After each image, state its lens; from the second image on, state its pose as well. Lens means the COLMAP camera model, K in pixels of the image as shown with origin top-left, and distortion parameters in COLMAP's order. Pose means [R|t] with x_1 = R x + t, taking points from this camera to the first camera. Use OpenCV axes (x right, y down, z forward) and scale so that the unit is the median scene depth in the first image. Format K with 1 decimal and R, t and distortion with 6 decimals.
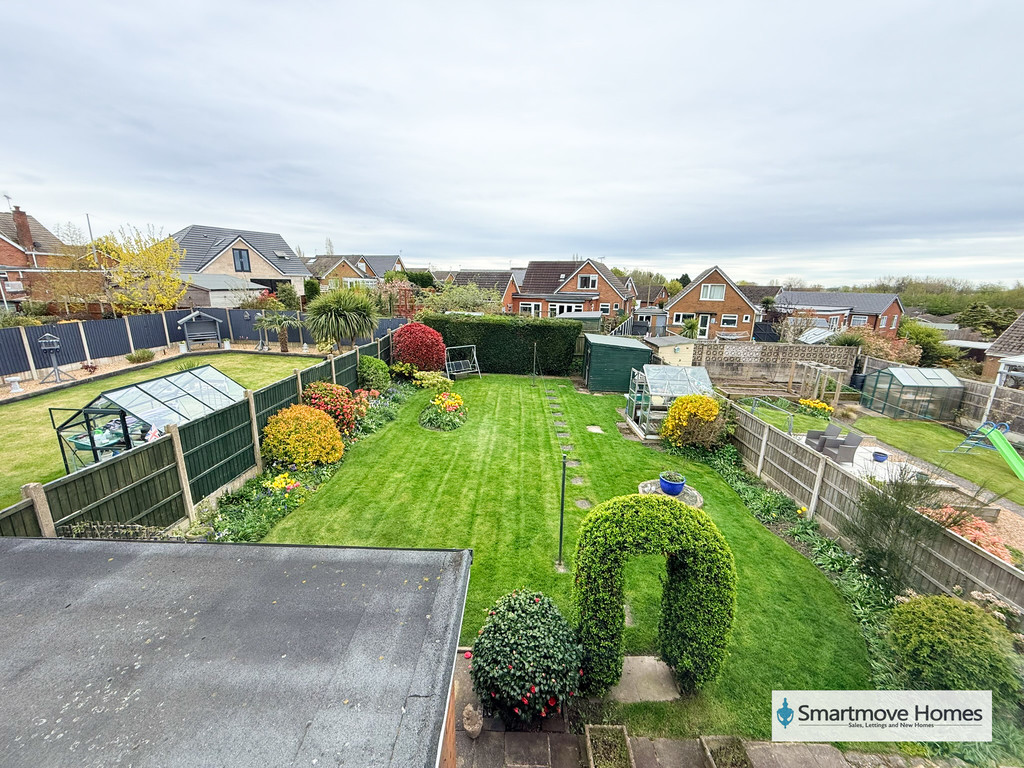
lens RADIAL K [[405.2, 0, 508.8], [0, 405.2, 381.2], [0, 0, 1]] dist [0.000951, 0.000230]
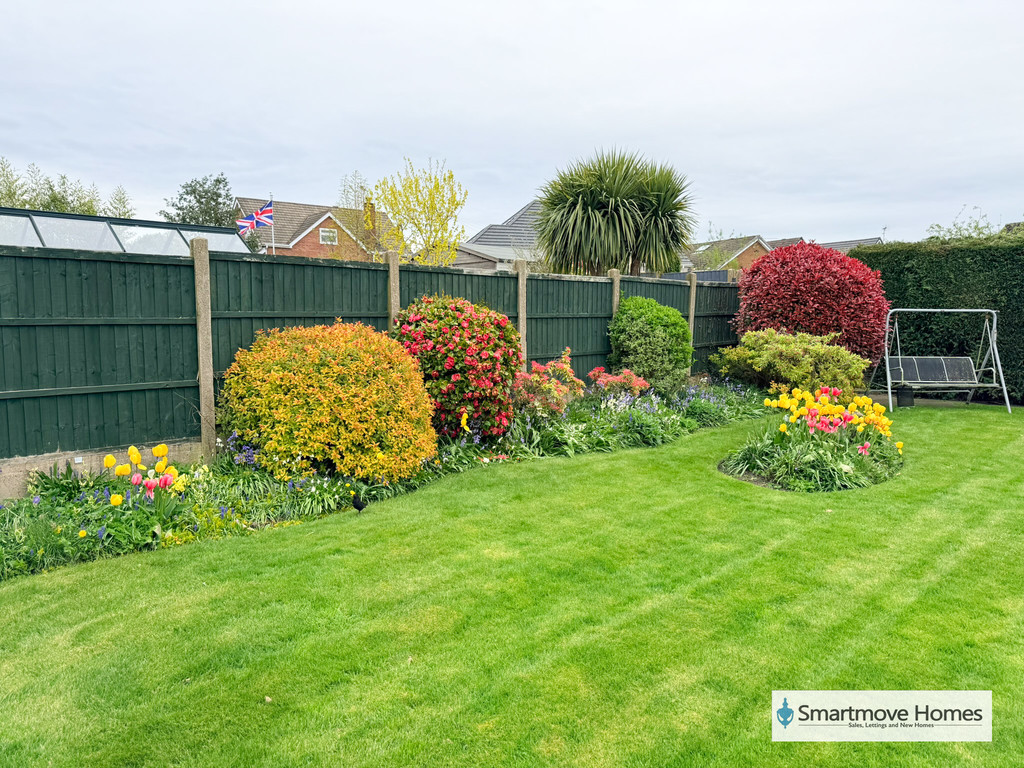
lens RADIAL K [[717.3, 0, 506.8], [0, 717.3, 380.9], [0, 0, 1]] dist [0.052058, -0.064305]
pose [[0.730889, 0.035687, -0.681563, 0.028980], [-0.144235, 0.984153, -0.103144, 0.084373], [0.667082, 0.173692, 0.724454, 0.318722]]
